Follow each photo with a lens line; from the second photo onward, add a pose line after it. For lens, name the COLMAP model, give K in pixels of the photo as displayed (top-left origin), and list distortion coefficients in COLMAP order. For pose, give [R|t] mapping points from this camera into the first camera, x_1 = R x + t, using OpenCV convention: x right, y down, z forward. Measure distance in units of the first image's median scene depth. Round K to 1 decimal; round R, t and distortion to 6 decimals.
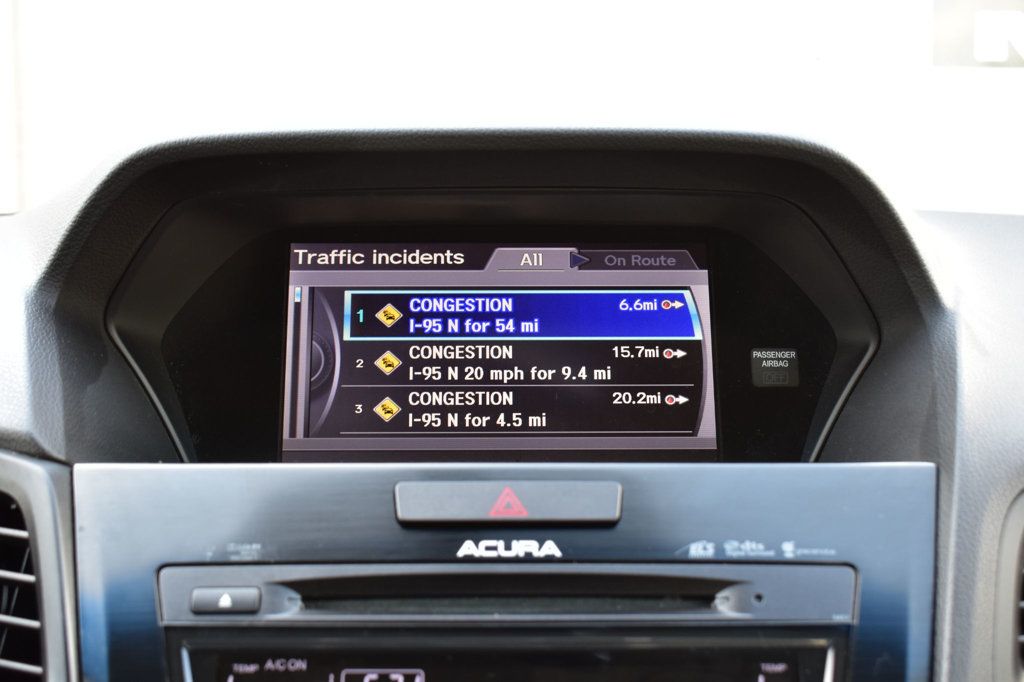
lens RADIAL K [[1450.2, 0, 512.0], [0, 1450.2, 341.0], [0, 0, 1]] dist [-0.041181, 0.001565]
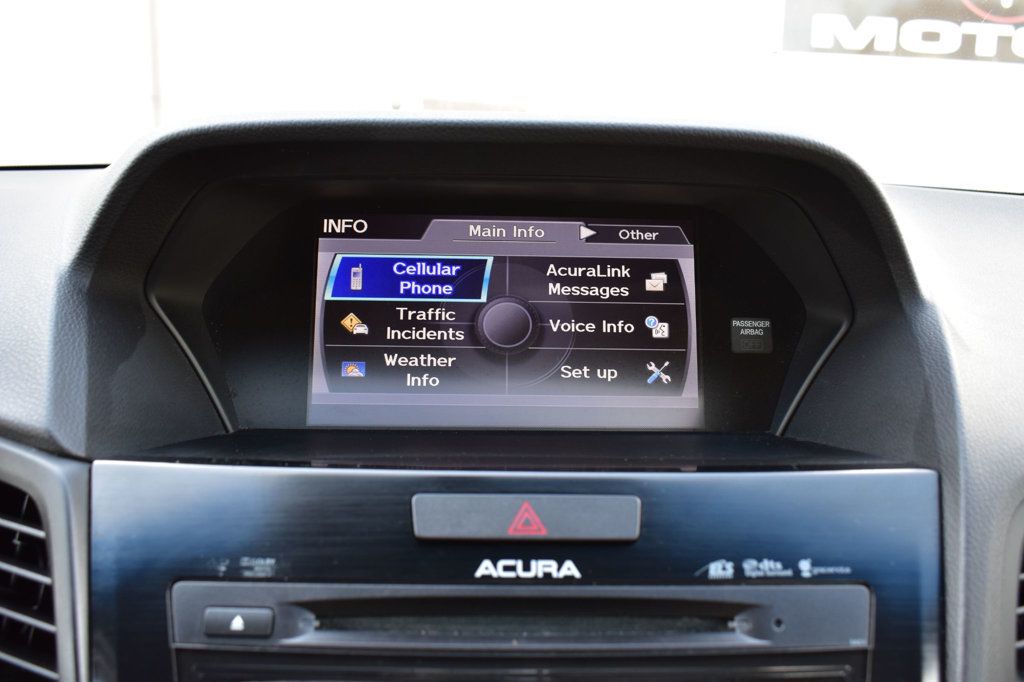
lens RADIAL K [[942.8, 0, 512.0], [0, 942.8, 341.0], [0, 0, 1]] dist [-0.090790, 0.012551]
pose [[0.999548, 0.017639, 0.024330, -0.030424], [-0.020529, 0.992051, 0.124152, -0.087358], [-0.021947, -0.124595, 0.991965, 0.382944]]
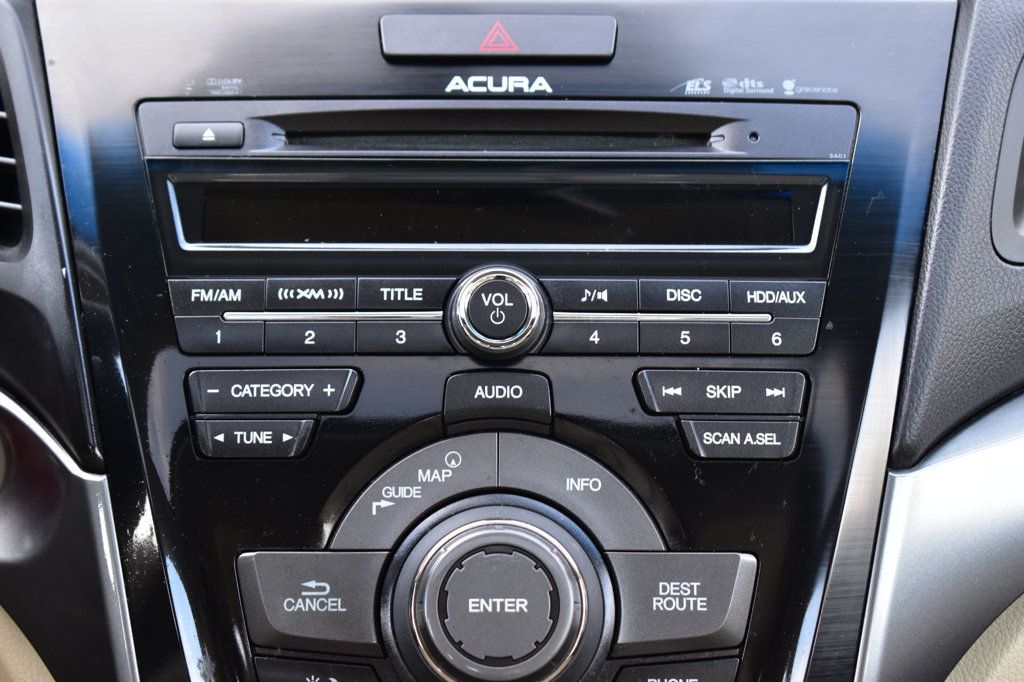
lens RADIAL K [[2453.9, 0, 512.0], [0, 2453.9, 341.0], [0, 0, 1]] dist [0.028438, -0.148482]
pose [[0.999951, 0.005963, -0.007913, 0.020590], [-0.004151, 0.977285, 0.211888, -0.036111], [0.008997, -0.211845, 0.977262, -0.629502]]
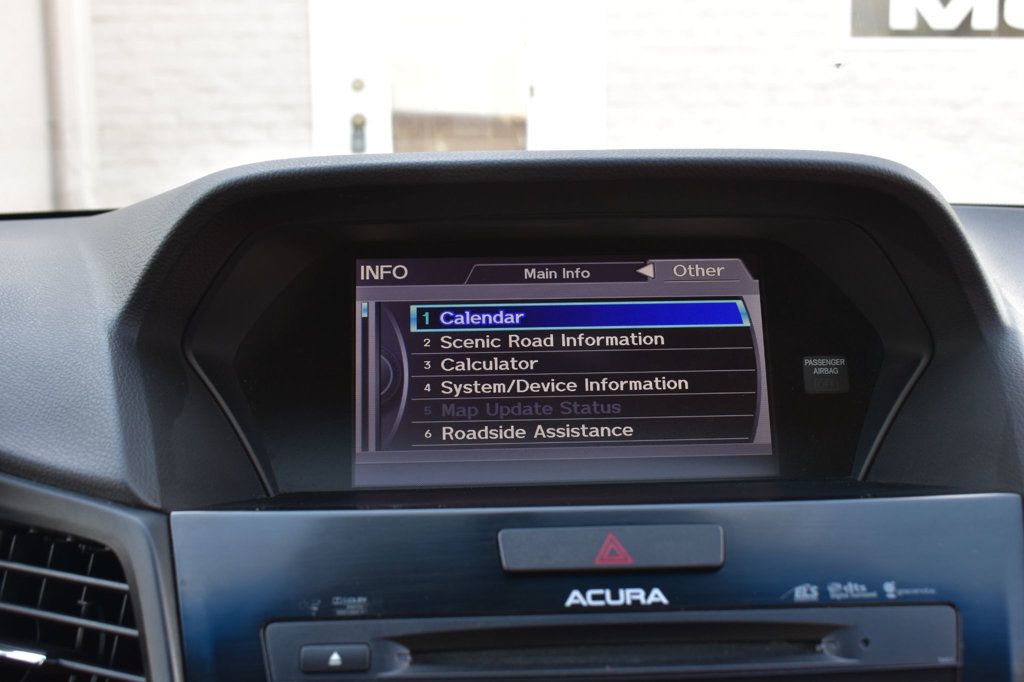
lens RADIAL K [[1250.8, 0, 512.0], [0, 1250.8, 341.0], [0, 0, 1]] dist [-0.059570, -0.004265]
pose [[0.999558, -0.014730, 0.025842, -0.092100], [0.013245, 0.998302, 0.056731, -0.081728], [-0.026633, -0.056364, 0.998055, 0.150864]]
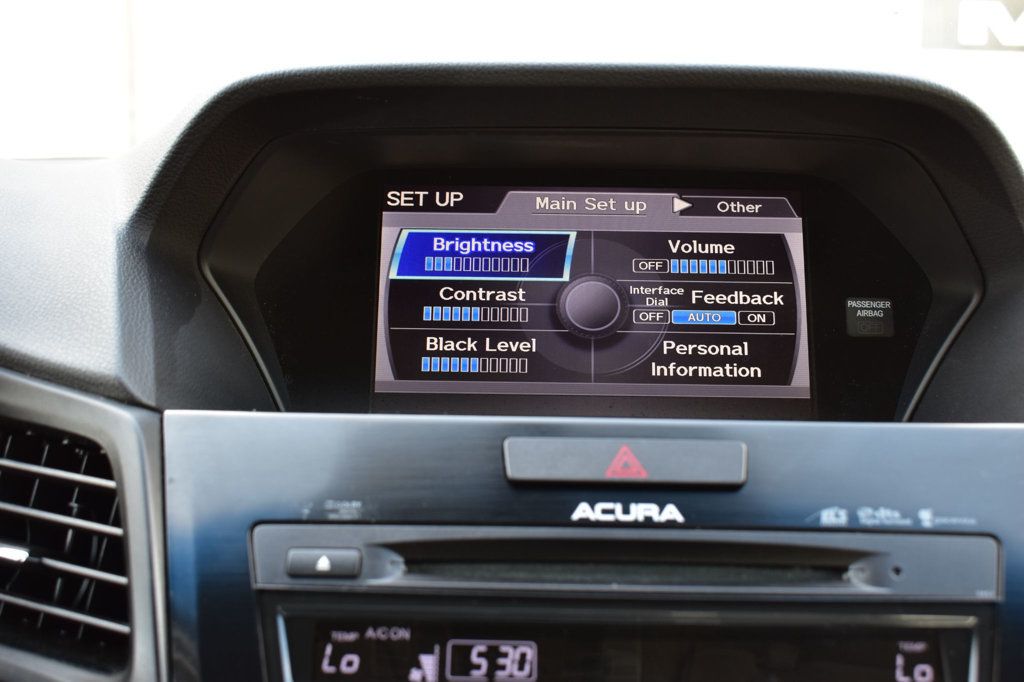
lens RADIAL K [[1222.6, 0, 512.0], [0, 1222.6, 341.0], [0, 0, 1]] dist [-0.064072, 0.007082]
pose [[0.999494, 0.017054, -0.026838, -0.055962], [-0.015699, 0.998630, 0.049912, -0.004317], [0.027653, -0.049465, 0.998393, 0.218219]]
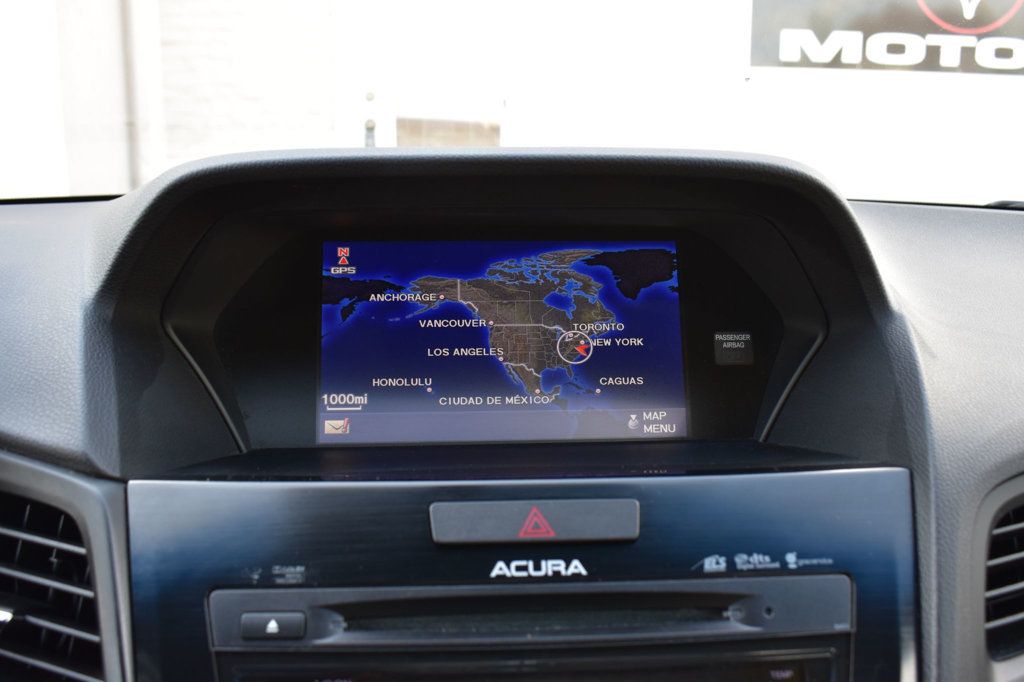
lens RADIAL K [[945.8, 0, 512.0], [0, 945.8, 341.0], [0, 0, 1]] dist [-0.090243, 0.009837]
pose [[0.998761, -0.006004, 0.049406, -0.053886], [0.000751, 0.994402, 0.105664, -0.095410], [-0.049764, -0.105496, 0.993174, 0.324365]]
